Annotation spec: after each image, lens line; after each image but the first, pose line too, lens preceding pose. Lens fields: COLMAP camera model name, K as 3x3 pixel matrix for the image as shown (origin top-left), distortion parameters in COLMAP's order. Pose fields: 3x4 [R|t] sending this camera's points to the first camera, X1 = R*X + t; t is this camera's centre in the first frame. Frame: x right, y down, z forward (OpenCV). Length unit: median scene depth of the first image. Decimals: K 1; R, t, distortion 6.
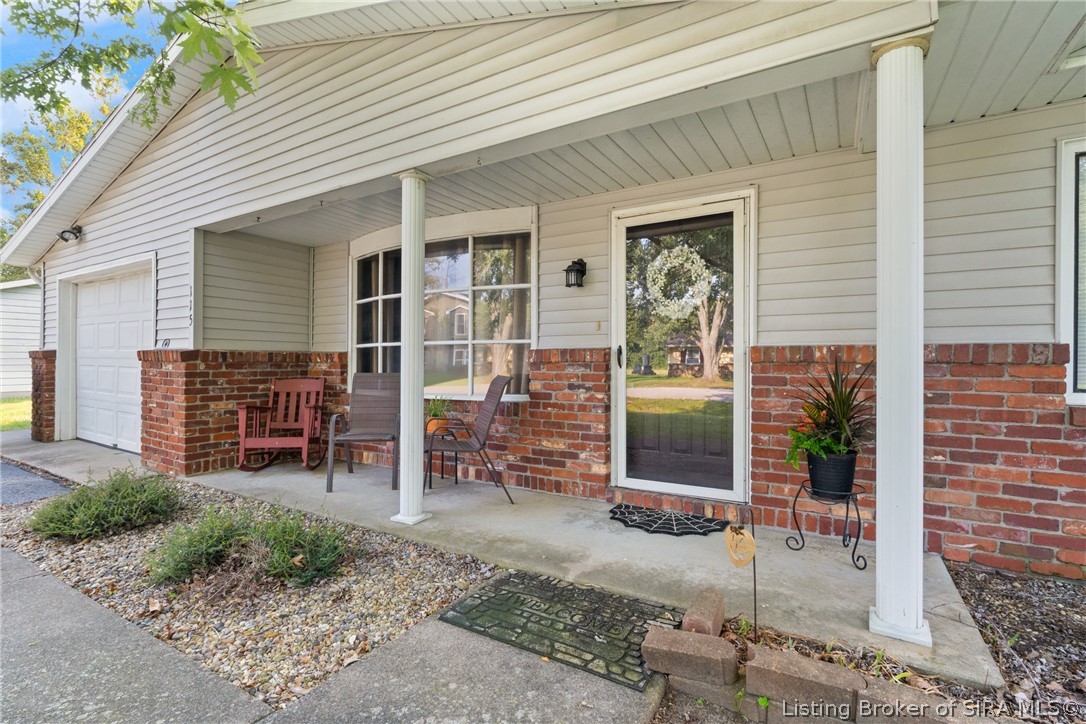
lens RADIAL K [[495.5, 0, 539.8], [0, 495.5, 361.4], [0, 0, 1]] dist [-0.001513, -0.000206]
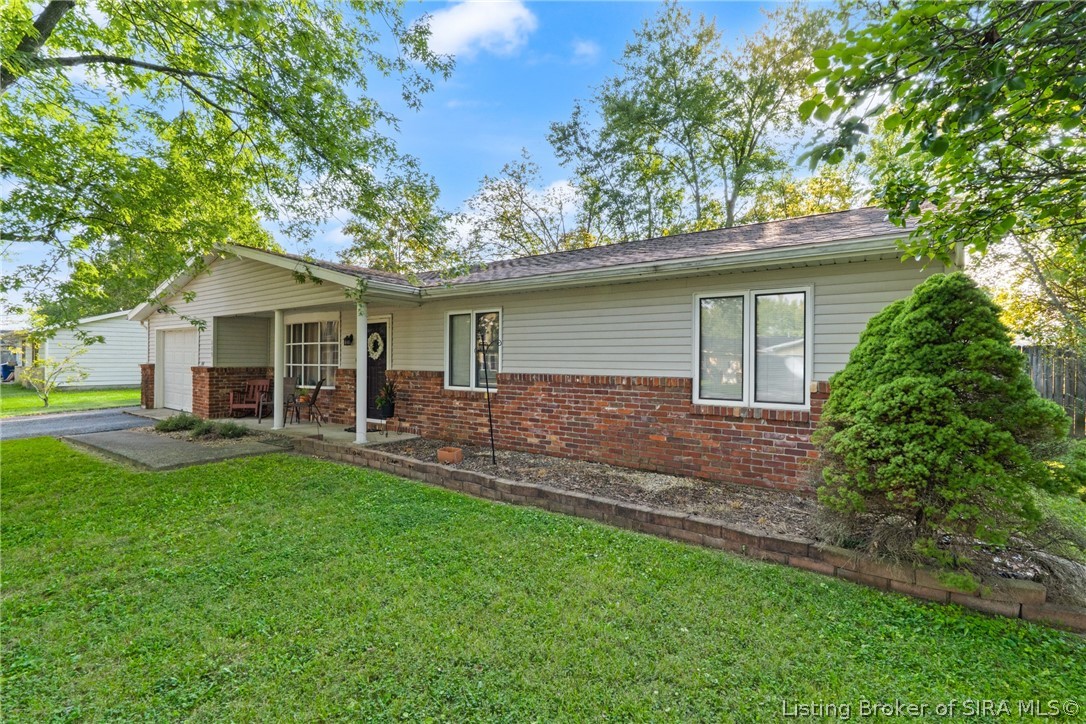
lens RADIAL K [[495.5, 0, 547.3], [0, 495.5, 361.6], [0, 0, 1]] dist [-0.001513, -0.000206]
pose [[0.997096, 0.004953, -0.075994, 1.075910], [-0.004887, 0.999988, 0.001057, -0.059494], [0.075999, -0.000683, 0.997108, -1.241921]]
